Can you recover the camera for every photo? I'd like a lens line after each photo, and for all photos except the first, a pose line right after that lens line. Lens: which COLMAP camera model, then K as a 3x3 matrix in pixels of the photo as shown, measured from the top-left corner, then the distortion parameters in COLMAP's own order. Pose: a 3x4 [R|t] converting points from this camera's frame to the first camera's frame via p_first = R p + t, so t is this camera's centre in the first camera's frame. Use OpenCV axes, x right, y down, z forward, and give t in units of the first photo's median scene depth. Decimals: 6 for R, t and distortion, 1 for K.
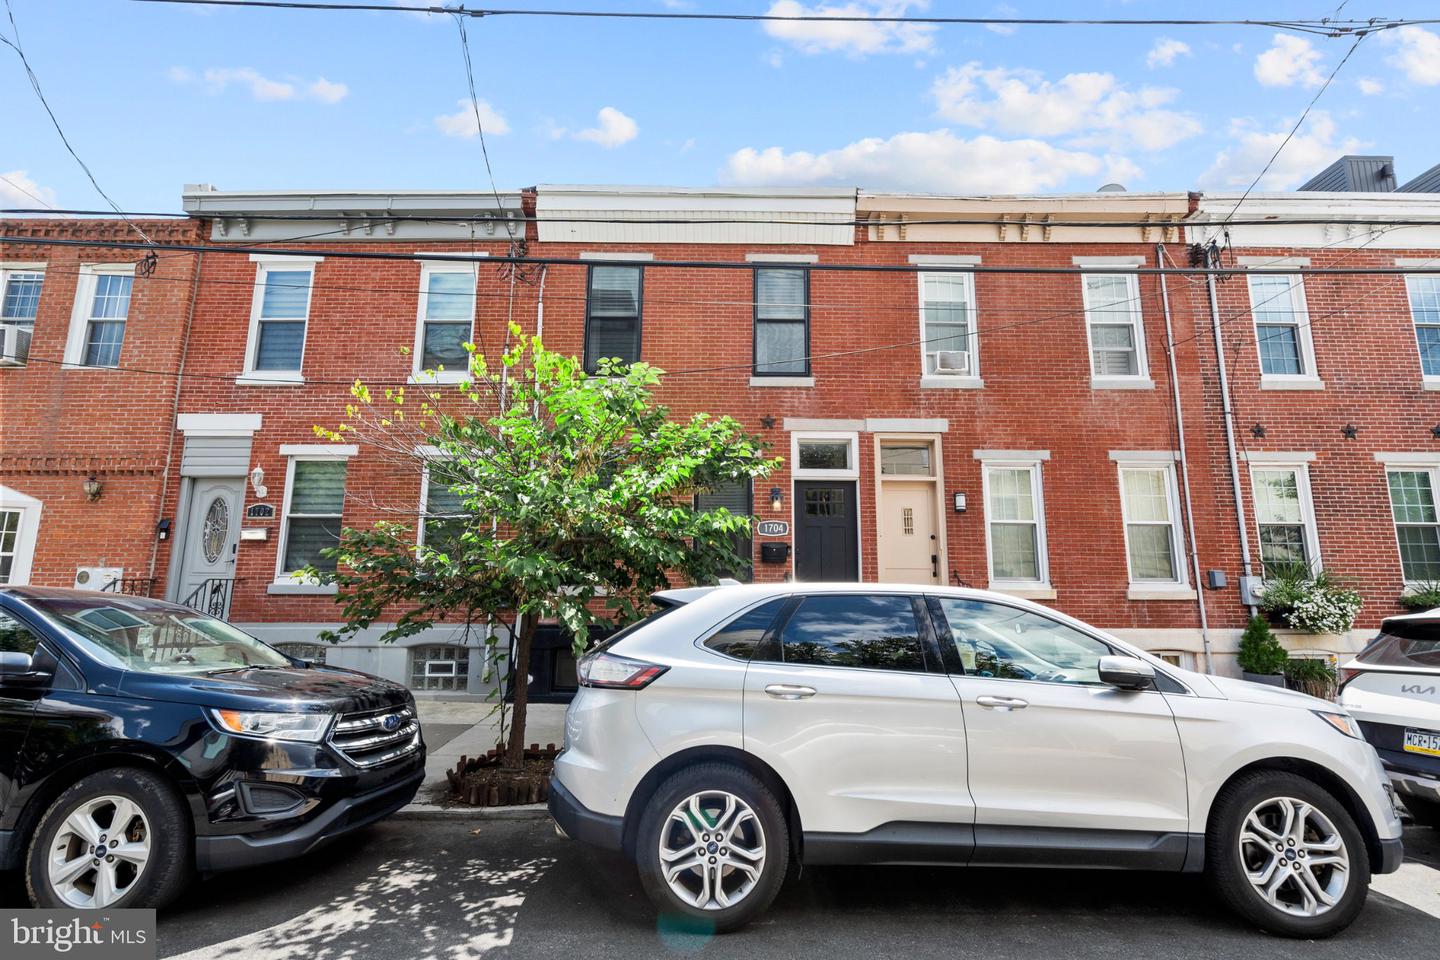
lens RADIAL K [[668.7, 0, 758.4], [0, 668.7, 481.1], [0, 0, 1]] dist [0.001788, -0.001161]
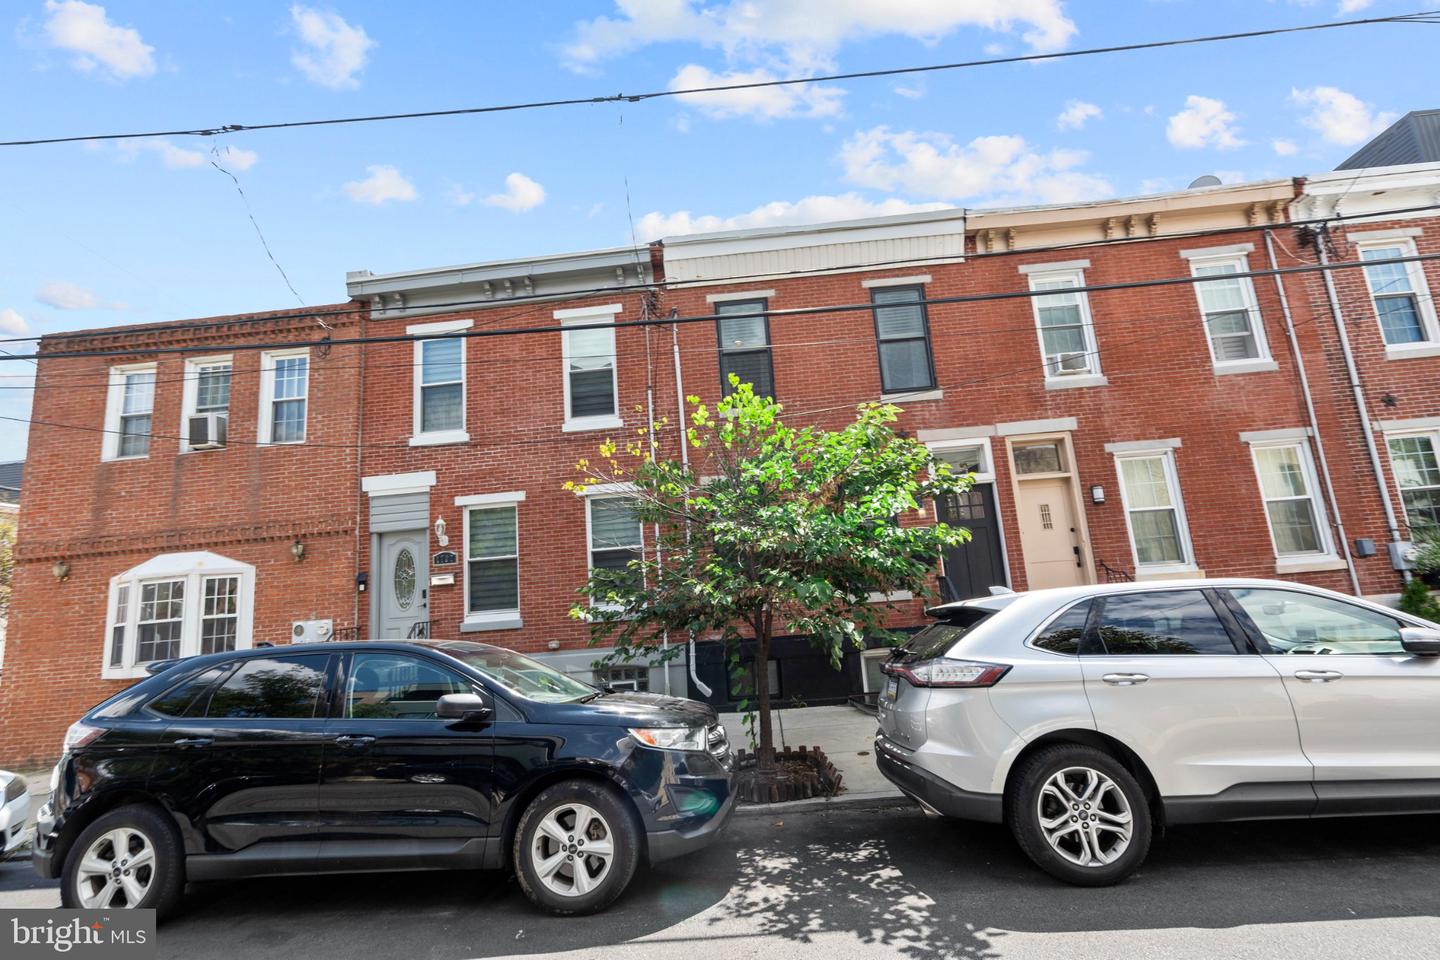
lens RADIAL K [[668.7, 0, 721.3], [0, 668.7, 479.8], [0, 0, 1]] dist [0.001788, -0.001161]
pose [[0.994341, -0.090029, -0.056405, -0.223761], [0.089583, 0.995925, -0.010394, -0.033691], [0.057111, 0.005282, 0.998354, -0.085019]]
